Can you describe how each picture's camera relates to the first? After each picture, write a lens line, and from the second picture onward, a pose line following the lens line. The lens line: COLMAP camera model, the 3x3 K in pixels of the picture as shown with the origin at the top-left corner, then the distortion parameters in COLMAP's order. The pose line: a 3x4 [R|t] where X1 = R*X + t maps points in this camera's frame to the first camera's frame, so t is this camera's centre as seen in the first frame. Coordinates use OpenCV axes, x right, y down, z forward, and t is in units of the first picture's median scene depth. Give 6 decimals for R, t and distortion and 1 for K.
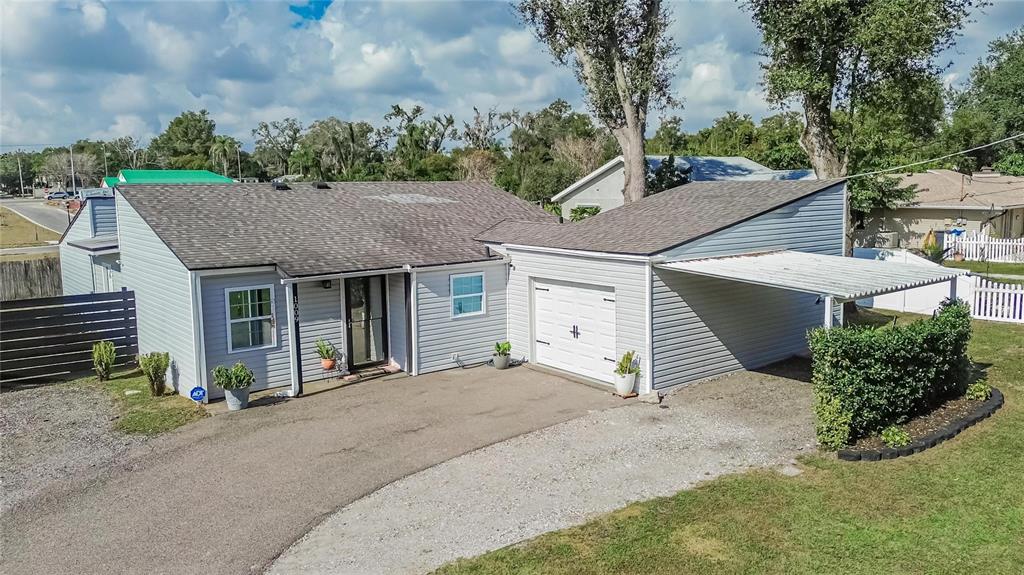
lens RADIAL K [[773.9, 0, 515.1], [0, 773.9, 268.1], [0, 0, 1]] dist [0.070660, -0.002219]
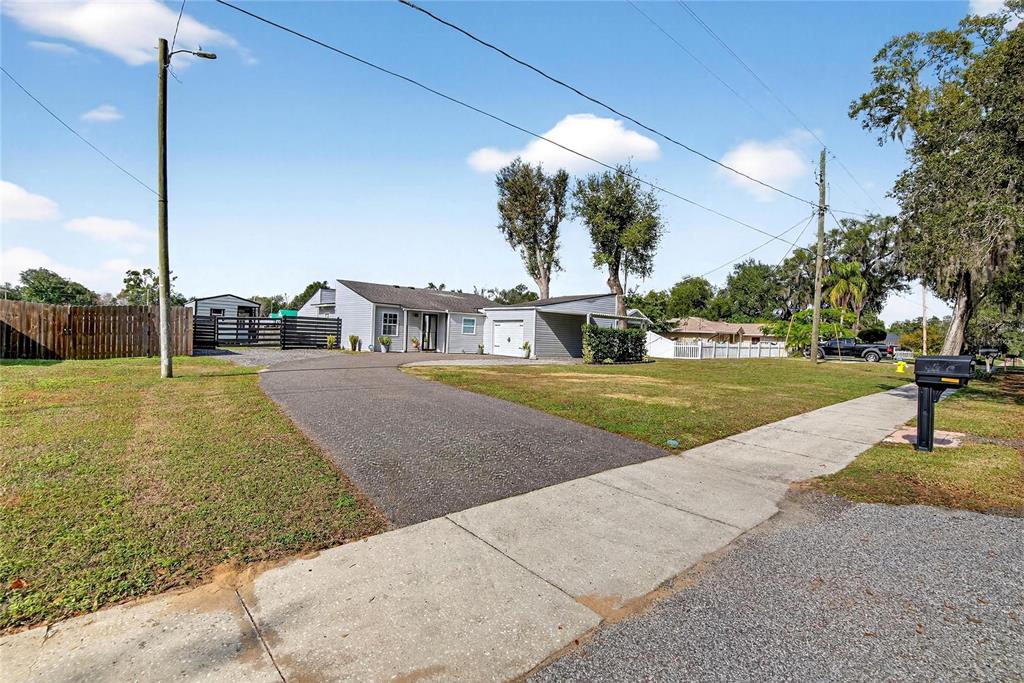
lens RADIAL K [[457.6, 0, 502.2], [0, 457.6, 331.3], [0, 0, 1]] dist [-0.031630, 0.000371]
pose [[0.998517, 0.052357, 0.014942, 0.016708], [-0.050225, 0.991685, -0.118486, 0.131944], [-0.021021, 0.117559, 0.992843, -0.300903]]
